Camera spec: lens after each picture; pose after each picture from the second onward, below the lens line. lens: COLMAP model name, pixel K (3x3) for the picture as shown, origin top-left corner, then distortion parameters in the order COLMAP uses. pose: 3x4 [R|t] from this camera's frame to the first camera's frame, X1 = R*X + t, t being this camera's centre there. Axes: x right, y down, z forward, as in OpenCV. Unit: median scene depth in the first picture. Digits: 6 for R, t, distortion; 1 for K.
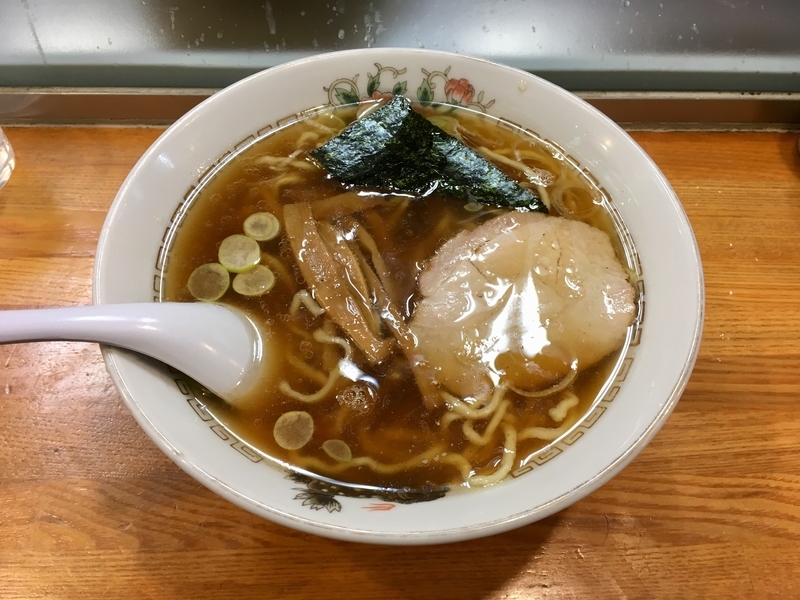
lens RADIAL K [[676.9, 0, 408.4], [0, 676.9, 301.6], [0, 0, 1]] dist [0.019325, -0.005658]
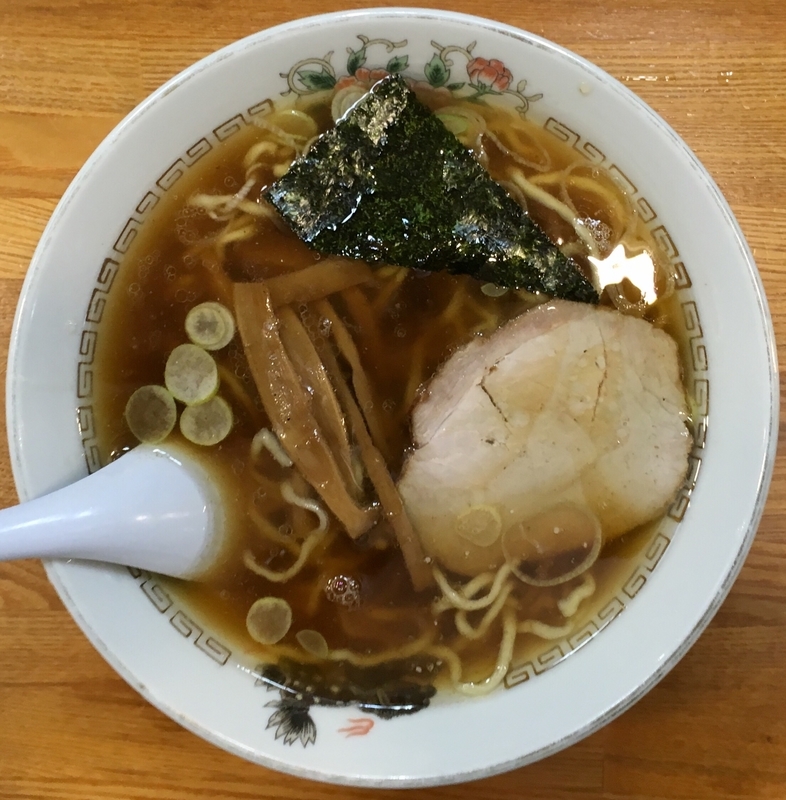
lens RADIAL K [[1076.5, 0, 388.9], [0, 1076.5, 399.3], [0, 0, 1]] dist [0.034924, 0.000000]
pose [[0.997940, 0.031771, -0.055737, 0.056309], [0.000164, 0.867503, 0.497432, -0.664063], [0.064156, -0.496416, 0.865711, -0.058043]]
